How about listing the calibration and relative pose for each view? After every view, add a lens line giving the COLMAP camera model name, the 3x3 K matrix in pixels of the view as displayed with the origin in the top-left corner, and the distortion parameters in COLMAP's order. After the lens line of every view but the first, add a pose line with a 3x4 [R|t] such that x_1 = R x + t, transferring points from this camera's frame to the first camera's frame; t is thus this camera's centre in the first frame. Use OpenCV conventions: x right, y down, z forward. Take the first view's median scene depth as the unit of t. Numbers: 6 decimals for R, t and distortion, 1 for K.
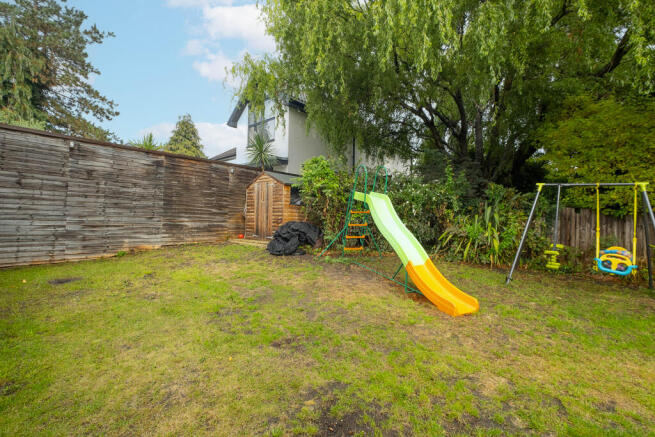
lens RADIAL K [[276.7, 0, 328.9], [0, 276.7, 218.3], [0, 0, 1]] dist [0.000629, 0.000173]
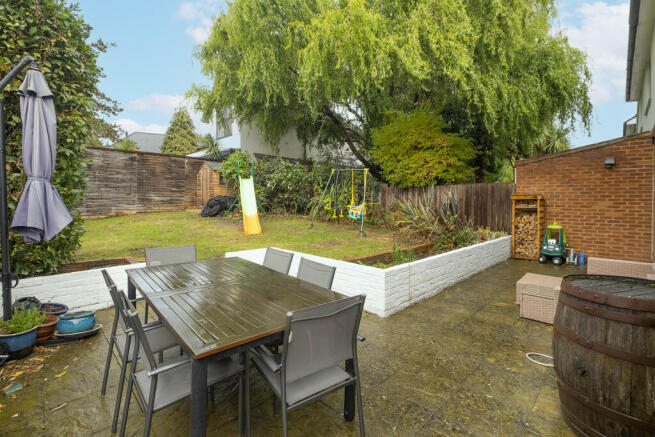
lens RADIAL K [[276.7, 0, 315.7], [0, 276.7, 207.3], [0, 0, 1]] dist [0.000629, 0.000173]
pose [[0.997675, -0.006976, -0.067796, 0.462599], [0.008873, 0.999577, 0.027711, 0.036460], [0.067573, -0.028248, 0.997314, -0.439469]]
